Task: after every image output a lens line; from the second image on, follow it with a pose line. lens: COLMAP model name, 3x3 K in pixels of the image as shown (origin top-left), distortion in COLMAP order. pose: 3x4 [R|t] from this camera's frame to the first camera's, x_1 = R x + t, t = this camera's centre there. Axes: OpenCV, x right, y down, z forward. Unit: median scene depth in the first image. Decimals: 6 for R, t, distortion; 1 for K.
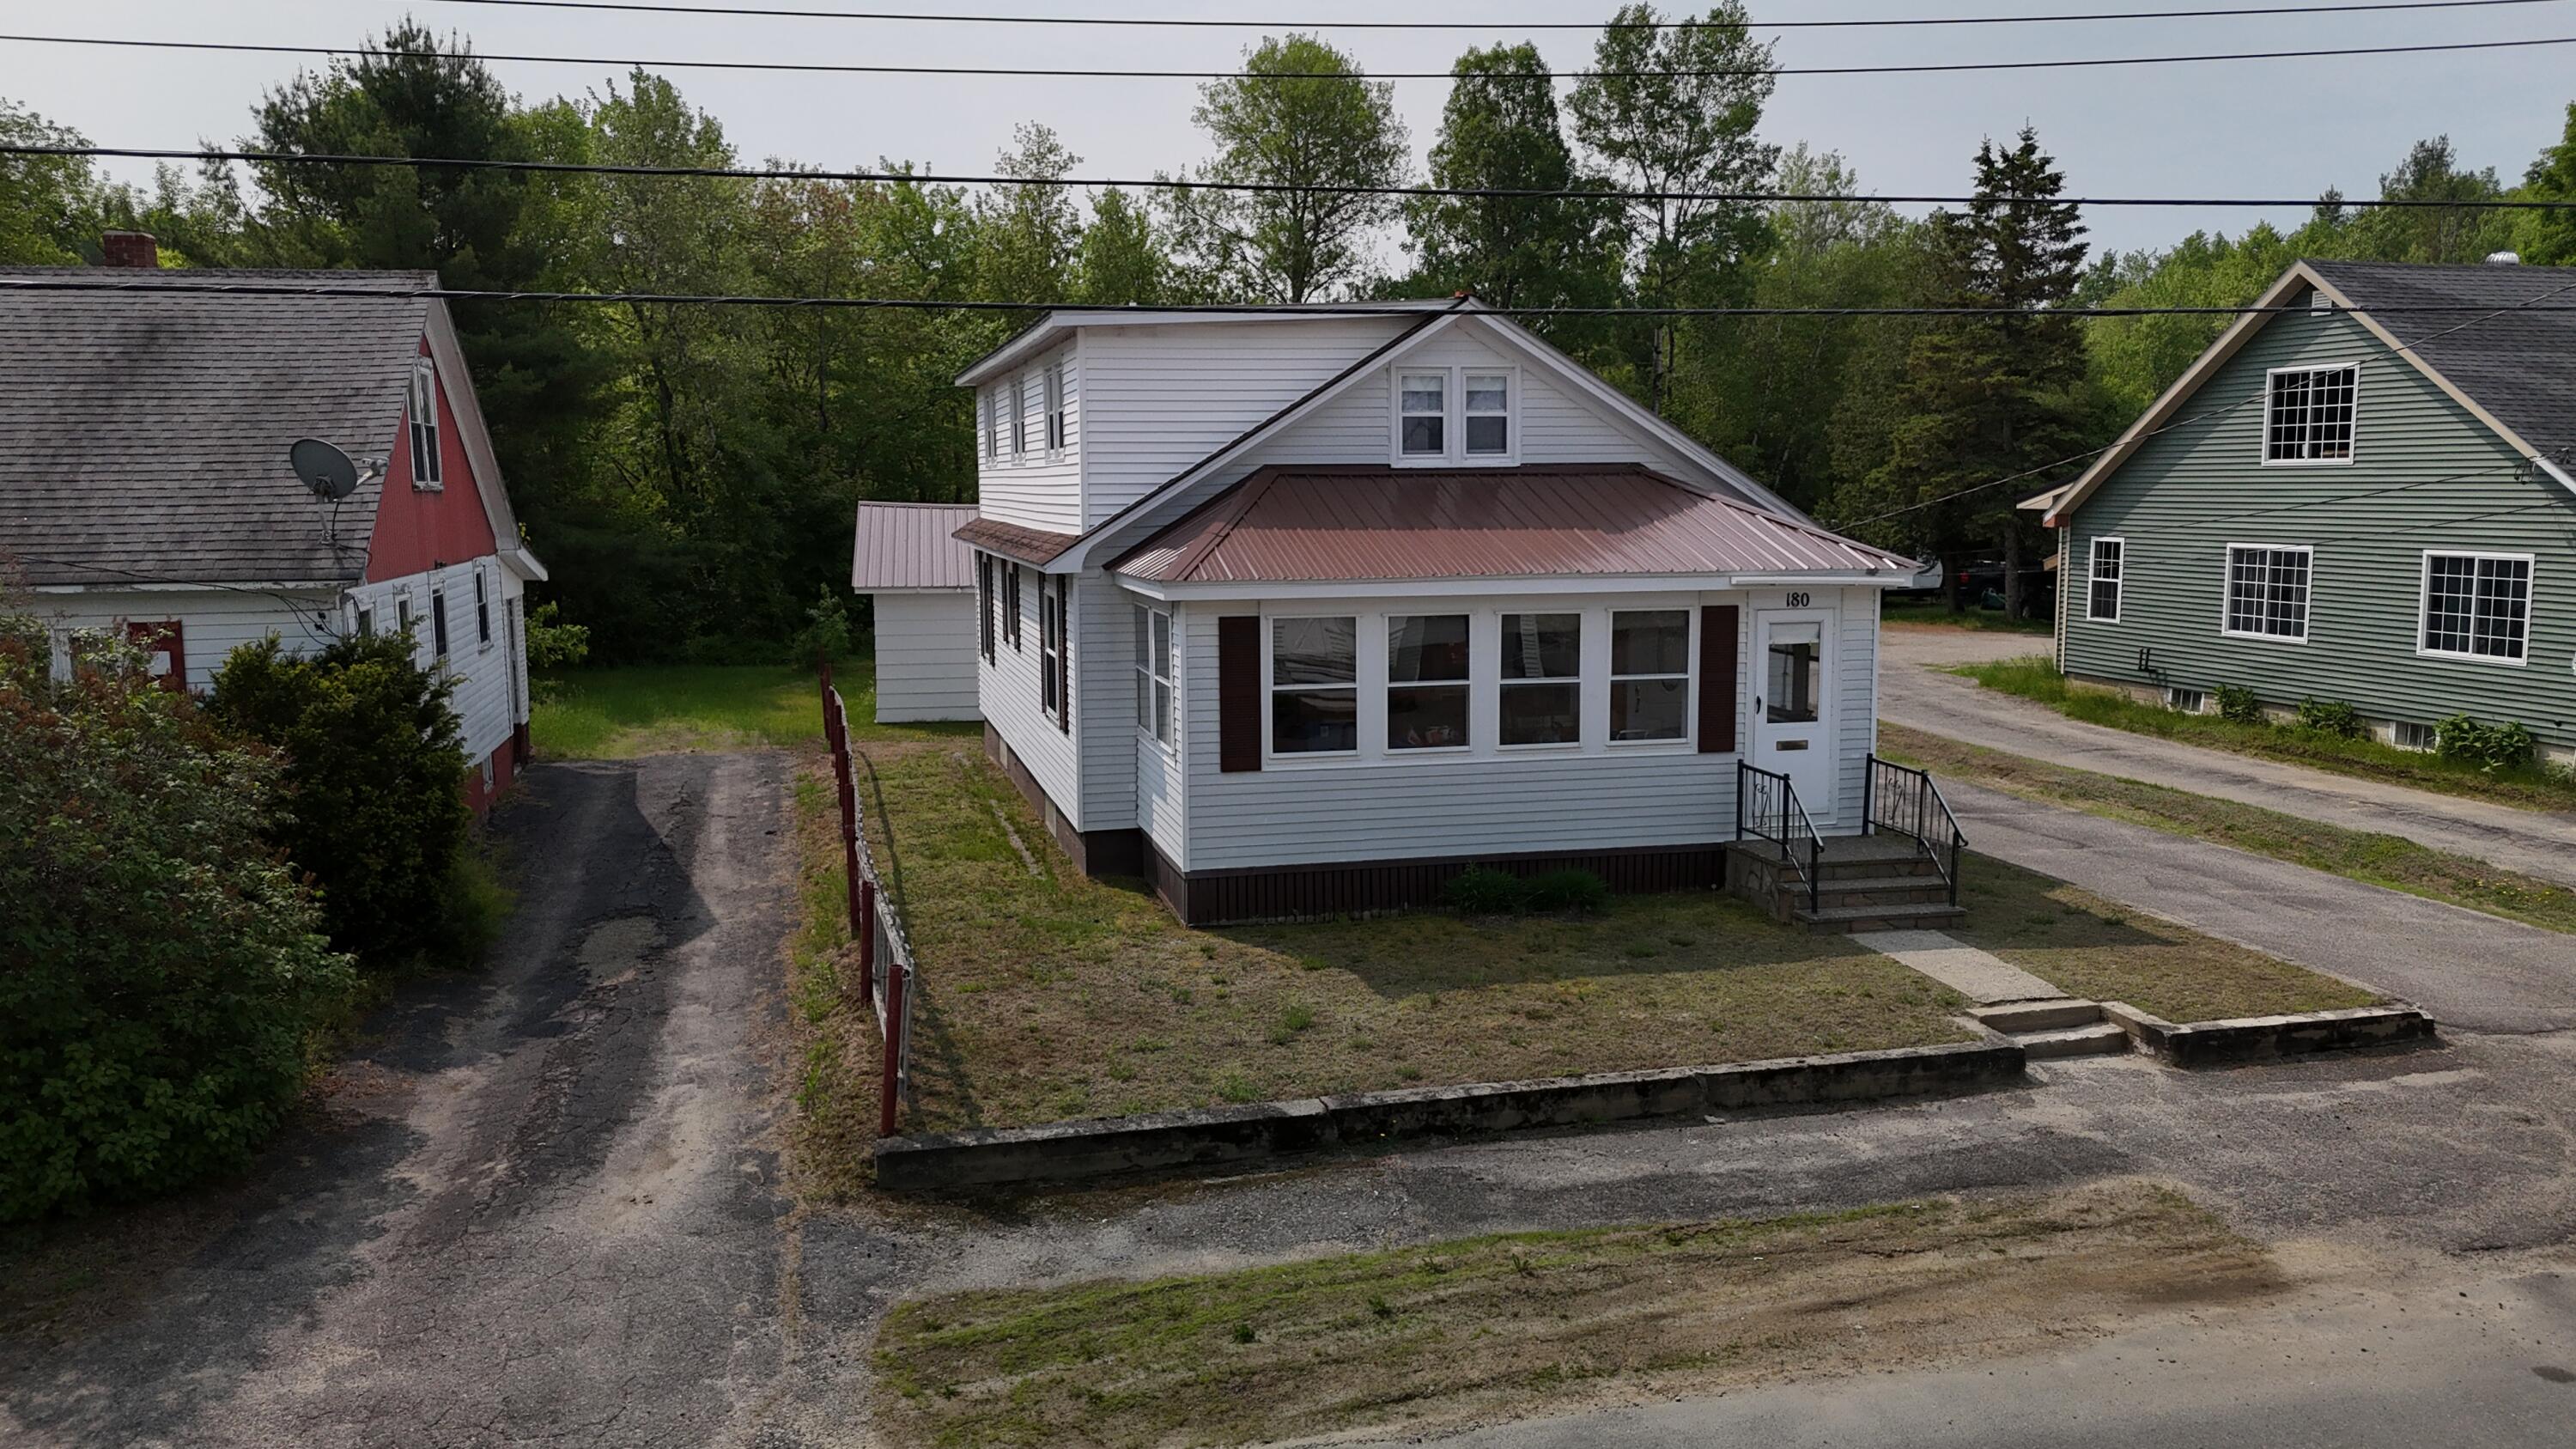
lens RADIAL K [[1891.2, 0, 1291.6], [0, 1891.2, 716.8], [0, 0, 1]] dist [0.076988, -0.074788]
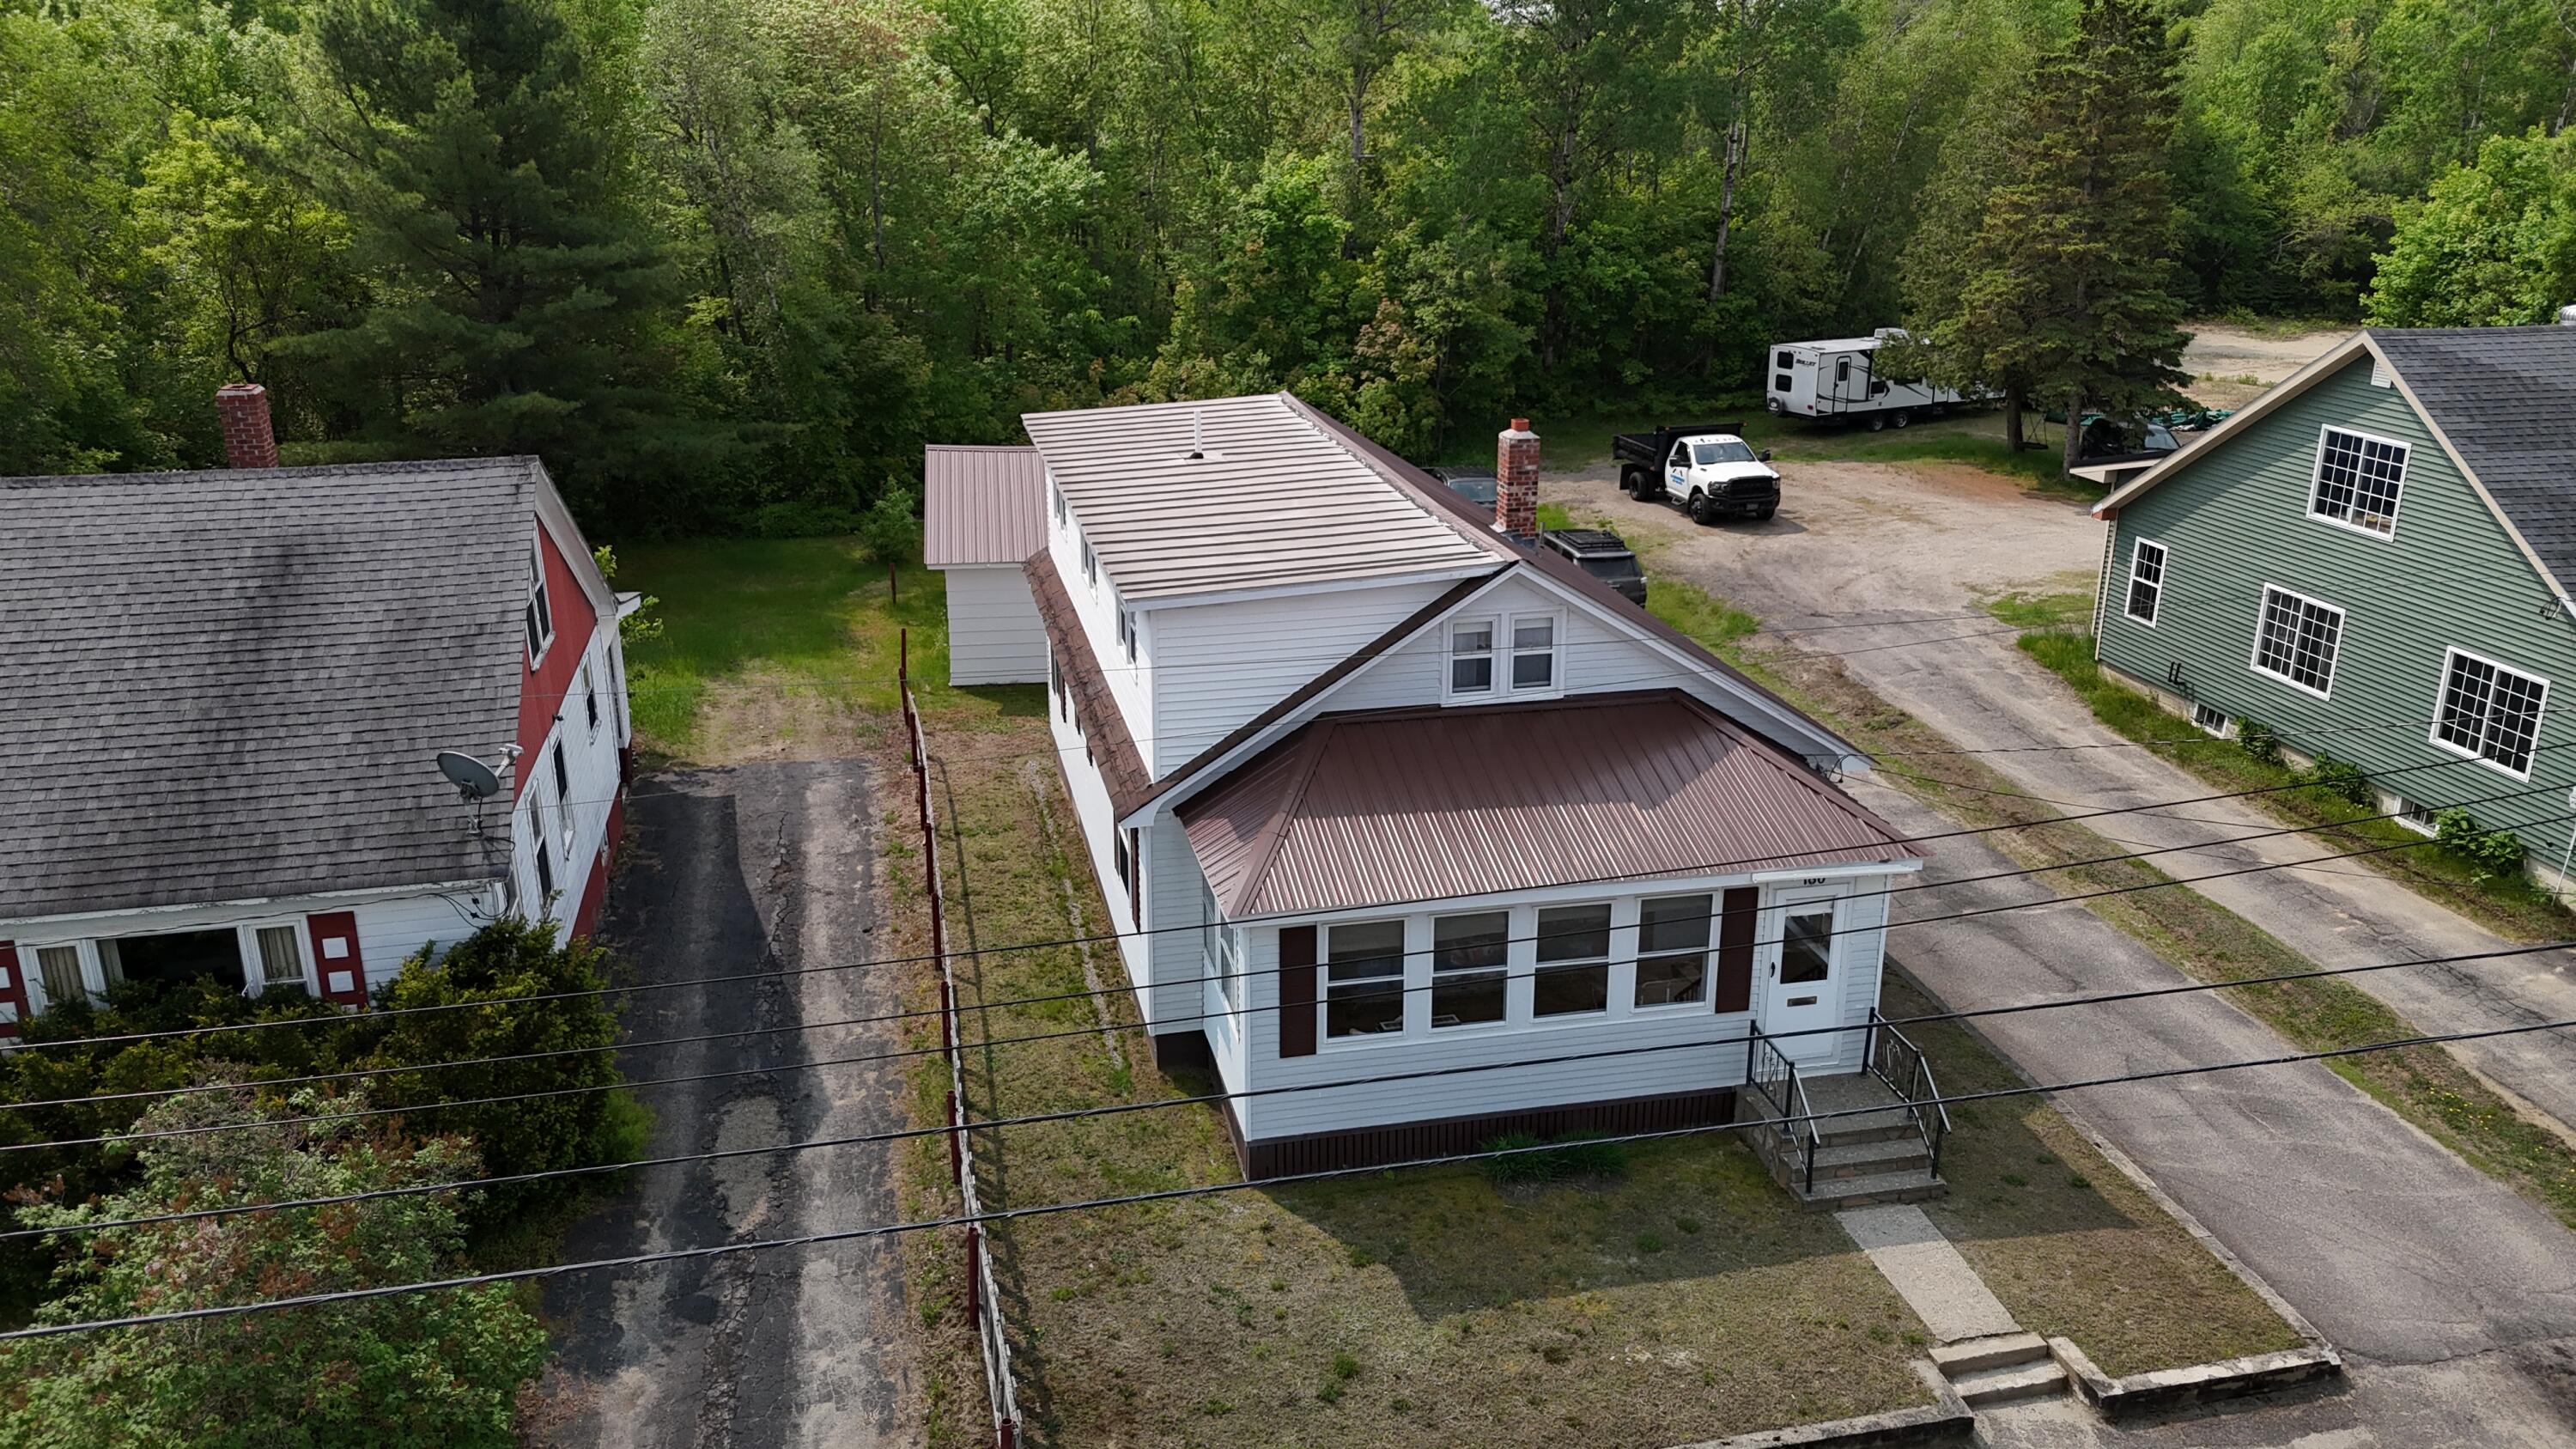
lens RADIAL K [[1891.2, 0, 1291.6], [0, 1891.2, 716.8], [0, 0, 1]] dist [0.076988, -0.074788]
pose [[0.999539, 0.015527, -0.026107, -0.004011], [-0.010019, 0.979906, 0.199209, -0.336358], [0.028676, -0.198856, 0.979609, -0.046748]]
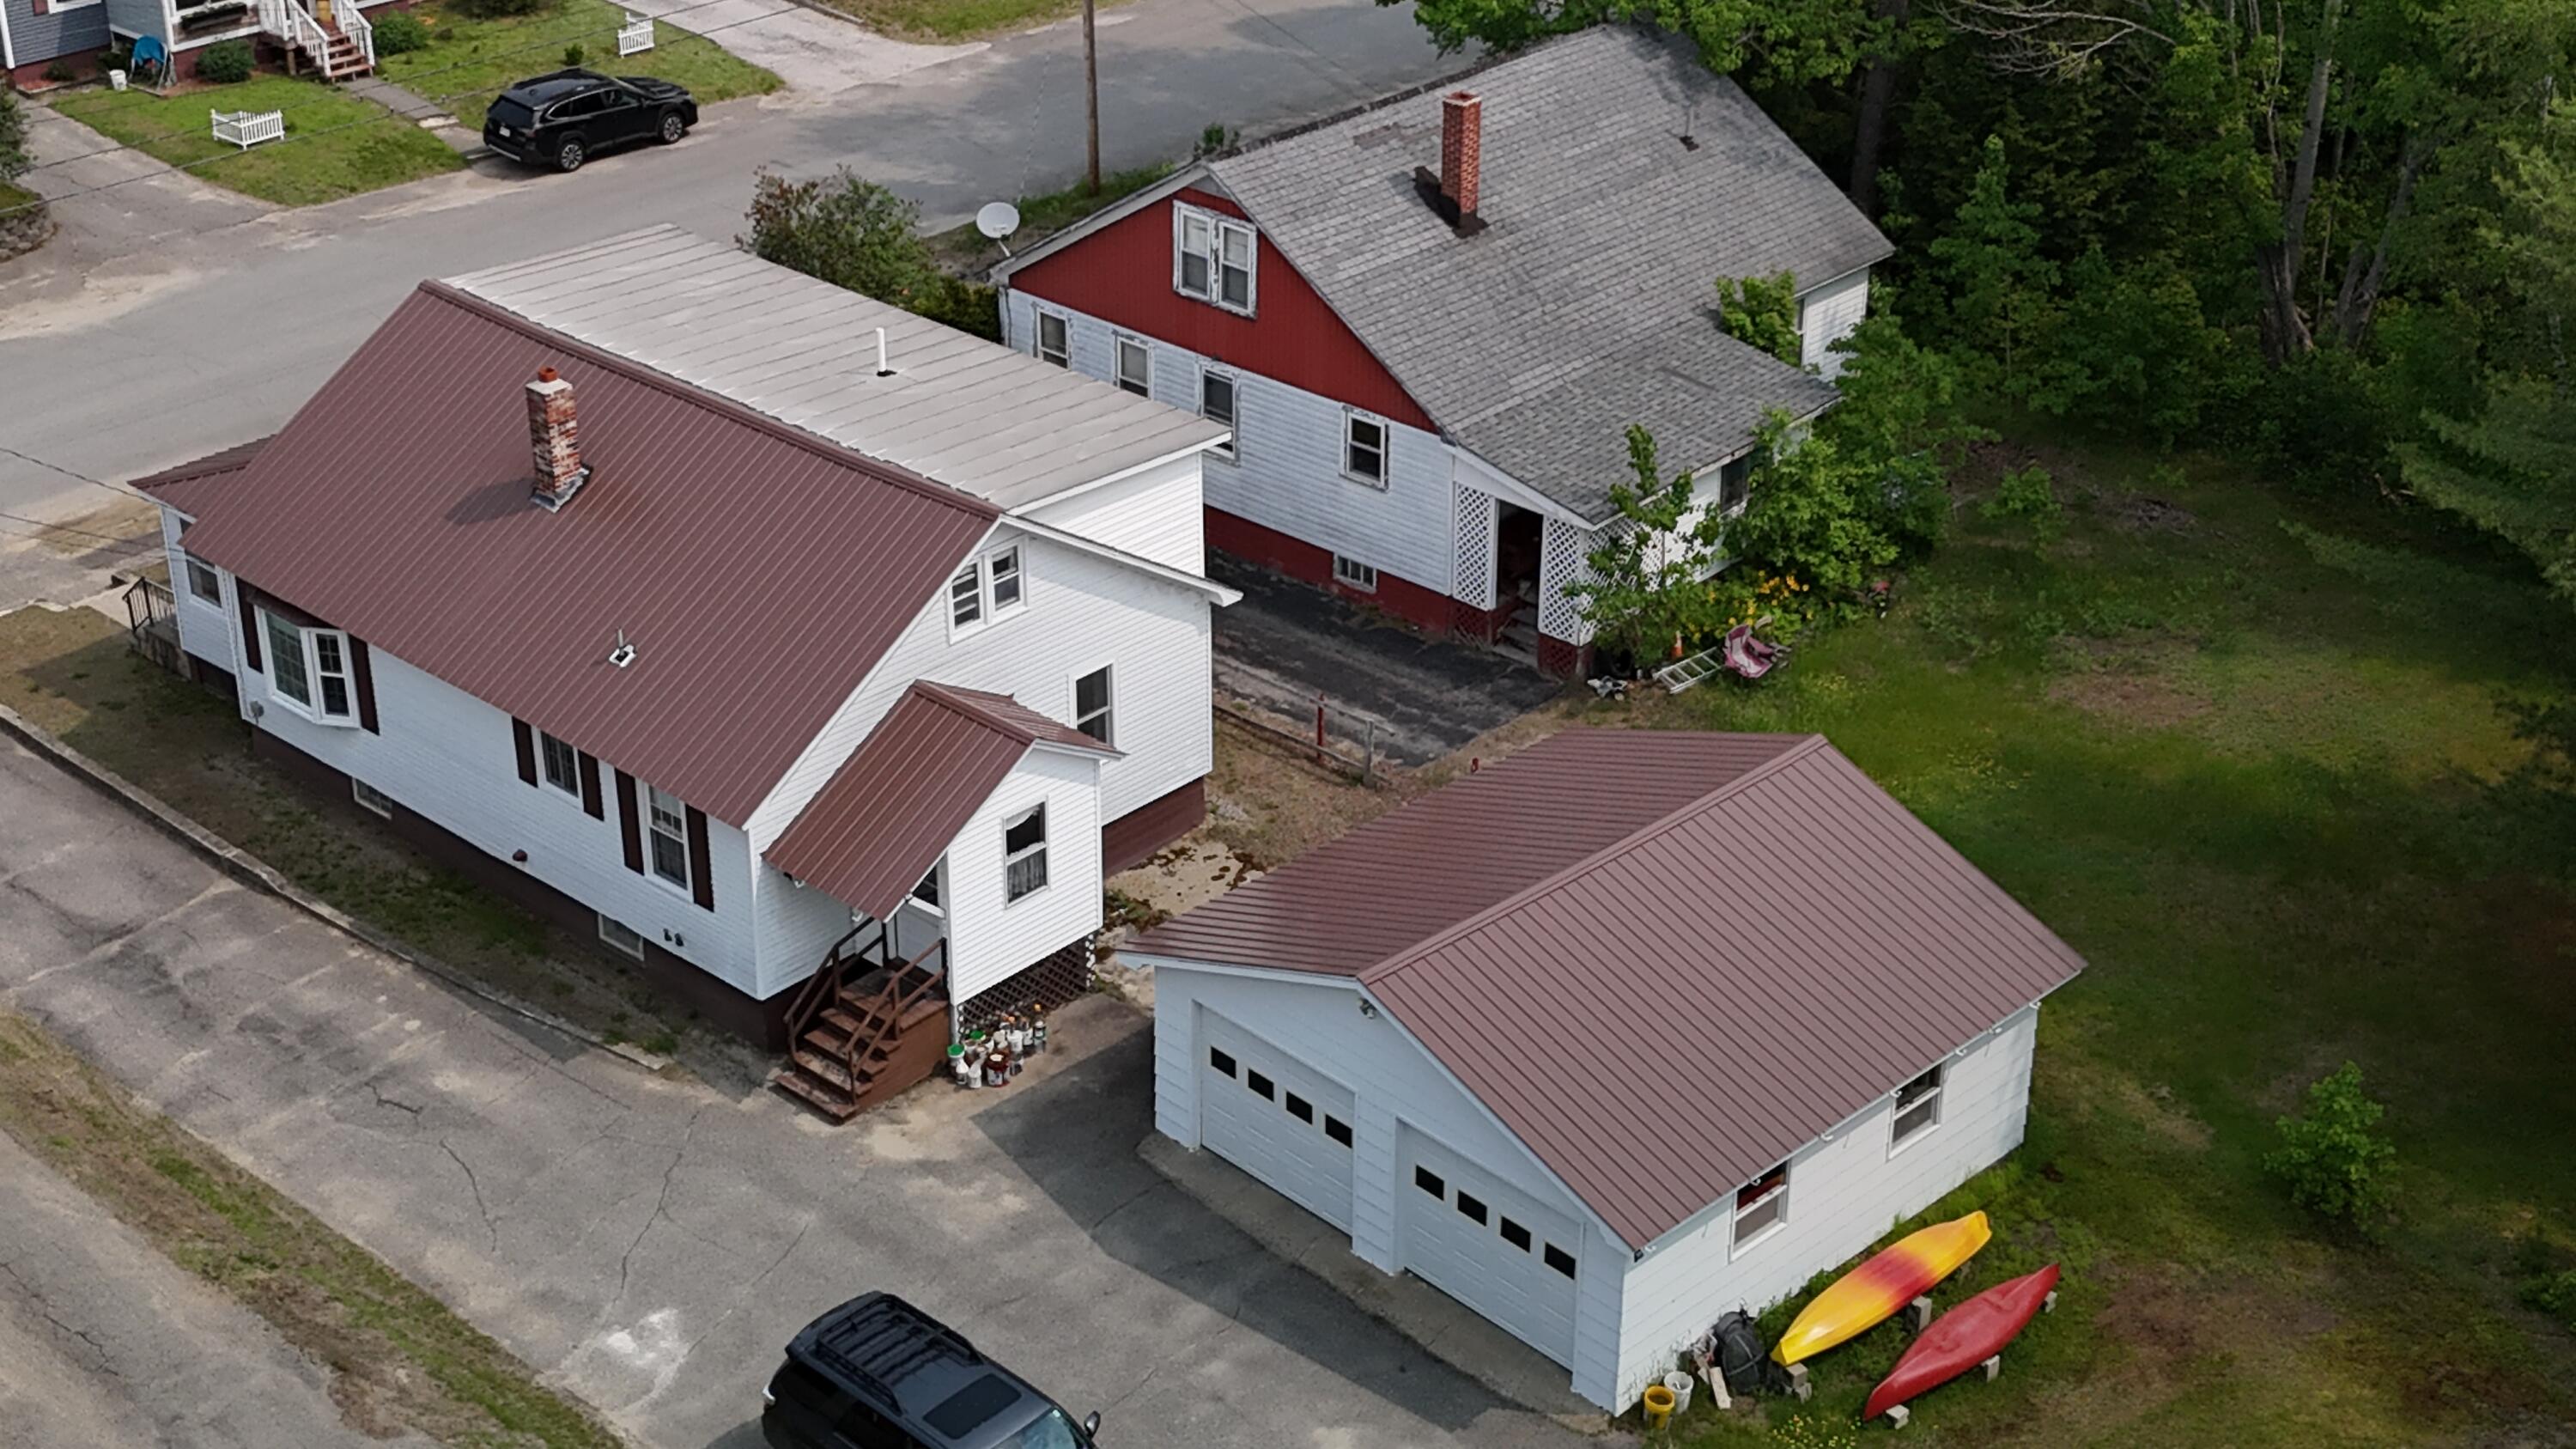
lens RADIAL K [[3426.3, 0, 1288.0], [0, 3426.3, 724.5], [0, 0, 1]] dist [0.167365, -0.474503]
pose [[-0.834024, 0.256742, -0.488352, 0.882852], [-0.069801, 0.828918, 0.554997, -1.388318], [0.547295, 0.496969, -0.673417, 3.171477]]
